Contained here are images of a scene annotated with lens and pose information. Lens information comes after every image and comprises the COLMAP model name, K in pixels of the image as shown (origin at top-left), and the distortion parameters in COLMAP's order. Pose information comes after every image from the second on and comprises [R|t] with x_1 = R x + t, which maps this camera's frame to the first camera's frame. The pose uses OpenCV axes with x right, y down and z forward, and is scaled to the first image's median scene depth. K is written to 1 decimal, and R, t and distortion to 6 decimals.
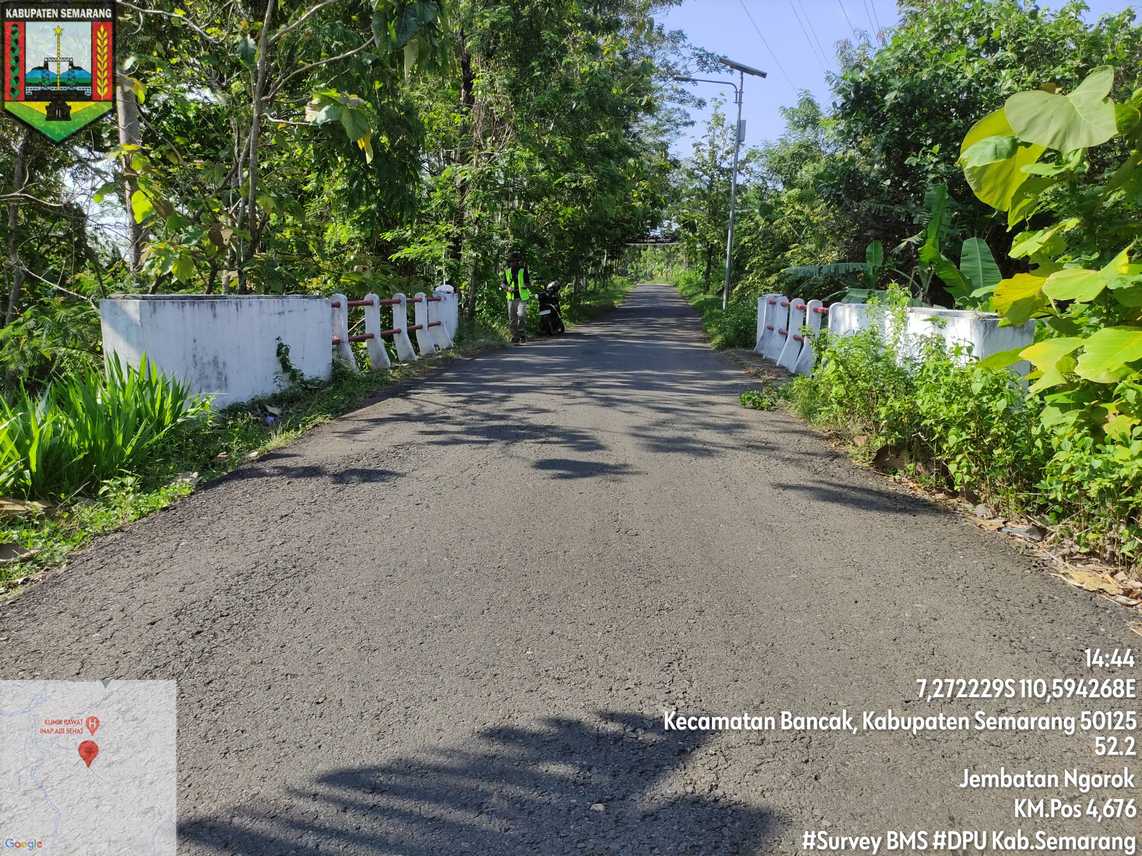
lens RADIAL K [[833.7, 0, 567.7], [0, 833.7, 421.5], [0, 0, 1]] dist [0.039666, -0.002435]
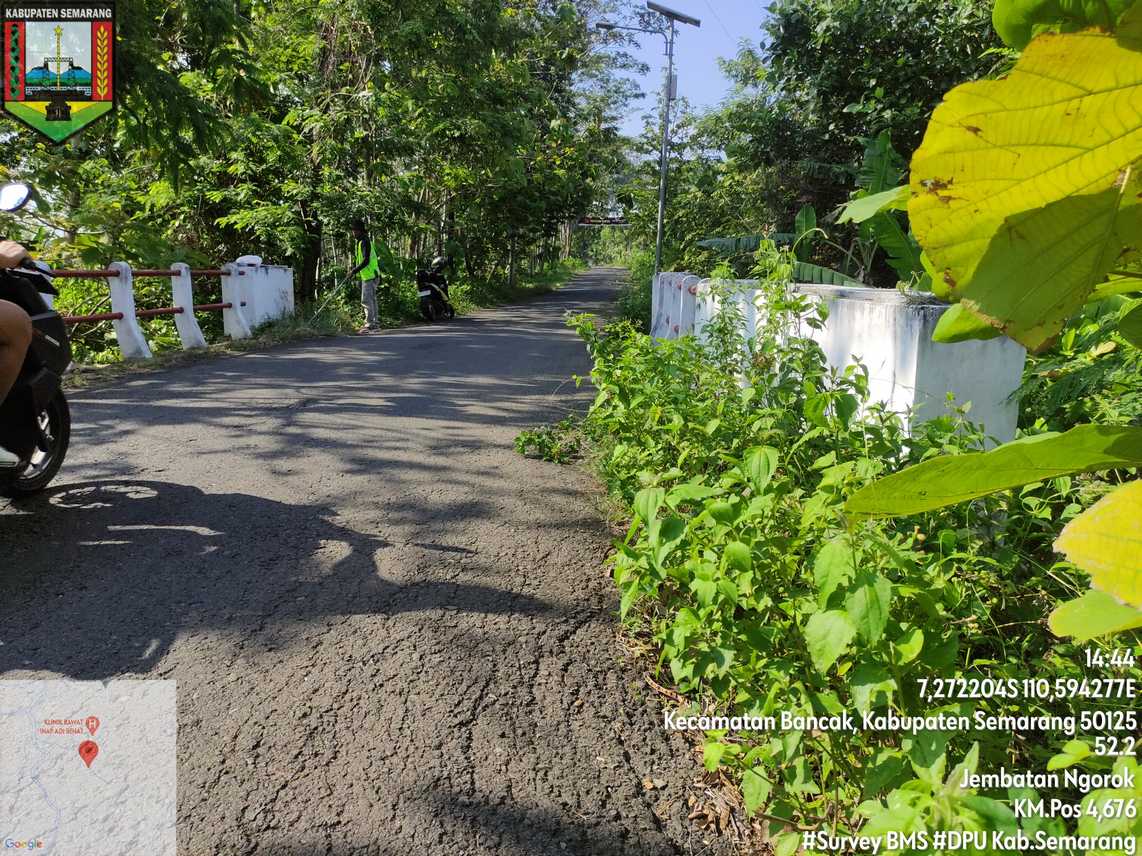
lens RADIAL K [[833.4, 0, 571.0], [0, 833.4, 428.0], [0, 0, 1]] dist [0.047360, -0.056795]
pose [[0.999010, -0.000208, 0.044483, 0.078306], [-0.000990, 0.999637, 0.026923, -0.018360], [-0.044473, -0.026940, 0.998647, 0.151368]]
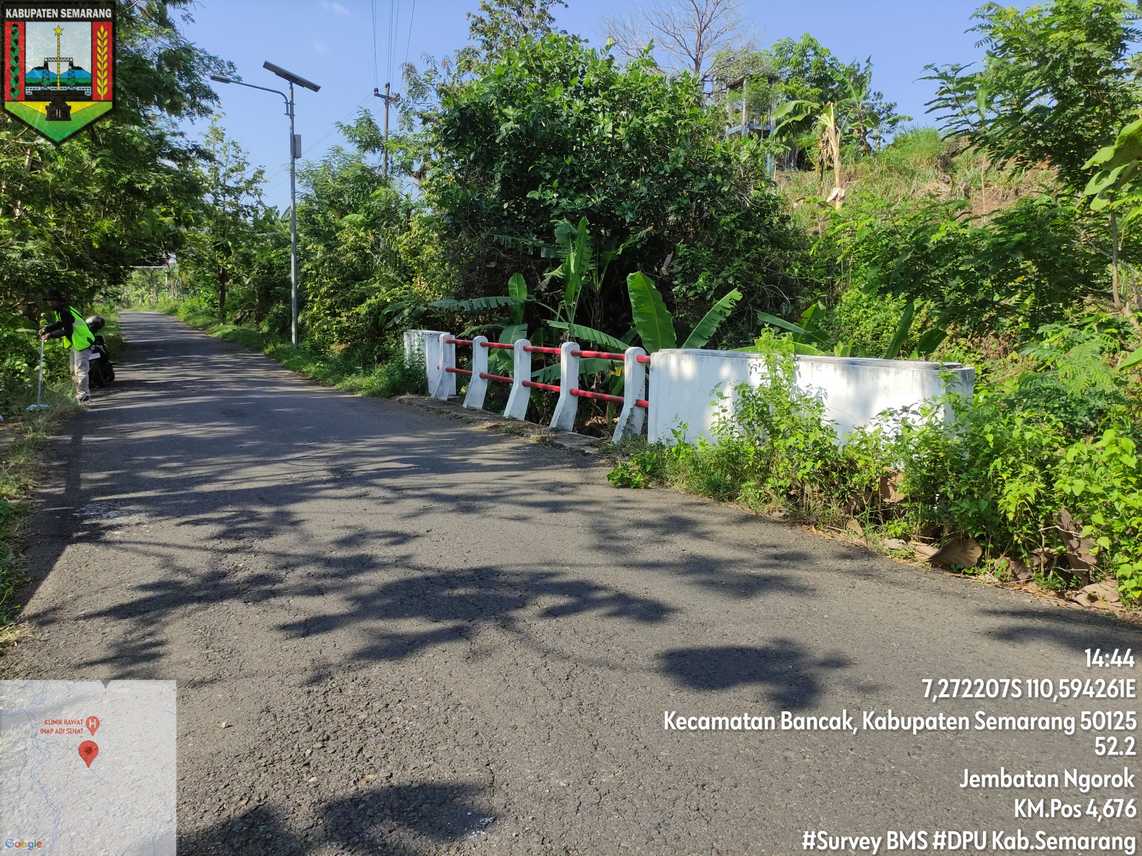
lens RADIAL K [[833.7, 0, 567.7], [0, 833.7, 421.5], [0, 0, 1]] dist [0.039666, -0.002435]
pose [[0.831739, -0.080590, 0.549286, -0.088404], [0.097615, 0.995223, -0.001794, -0.028656], [-0.546518, 0.055110, 0.835632, 0.130366]]
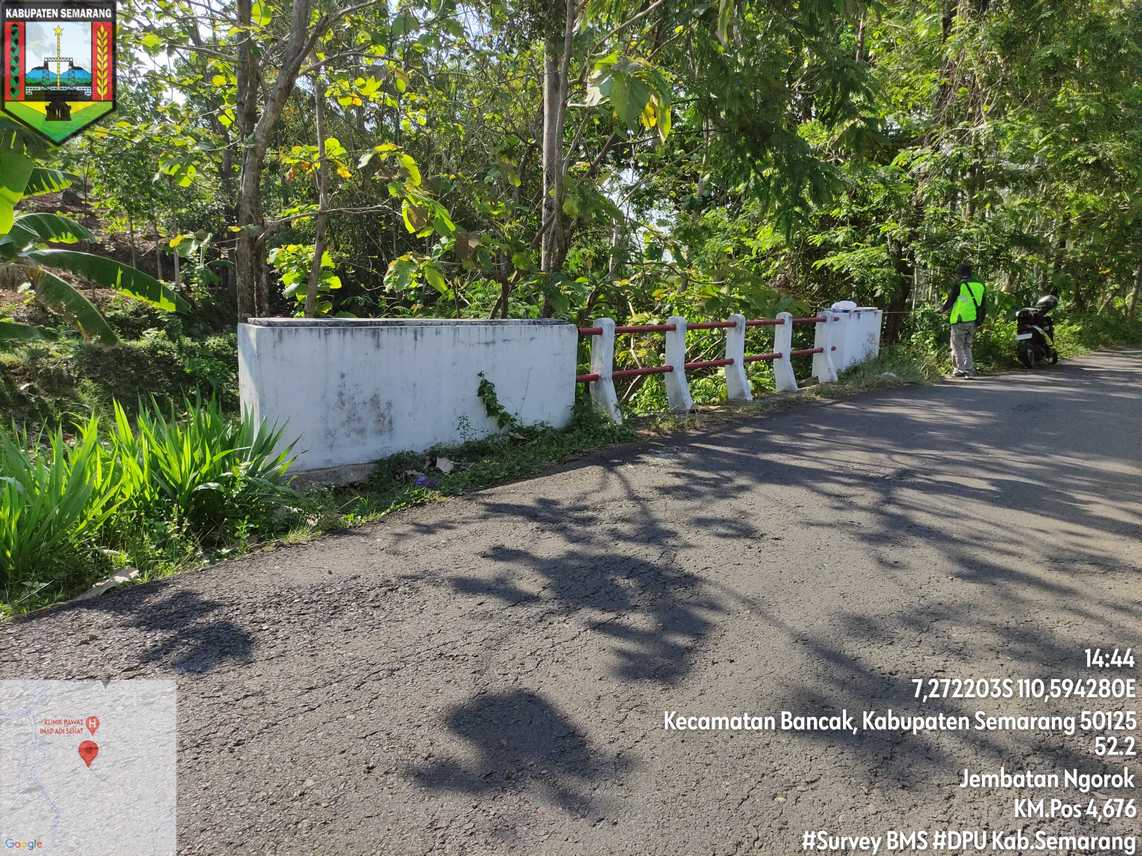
lens RADIAL K [[833.4, 0, 571.0], [0, 833.4, 428.0], [0, 0, 1]] dist [0.047360, -0.056795]
pose [[0.821739, 0.111309, -0.558888, 0.066843], [-0.108467, 0.993360, 0.038360, -0.032360], [0.559447, 0.029099, 0.828355, 0.141968]]
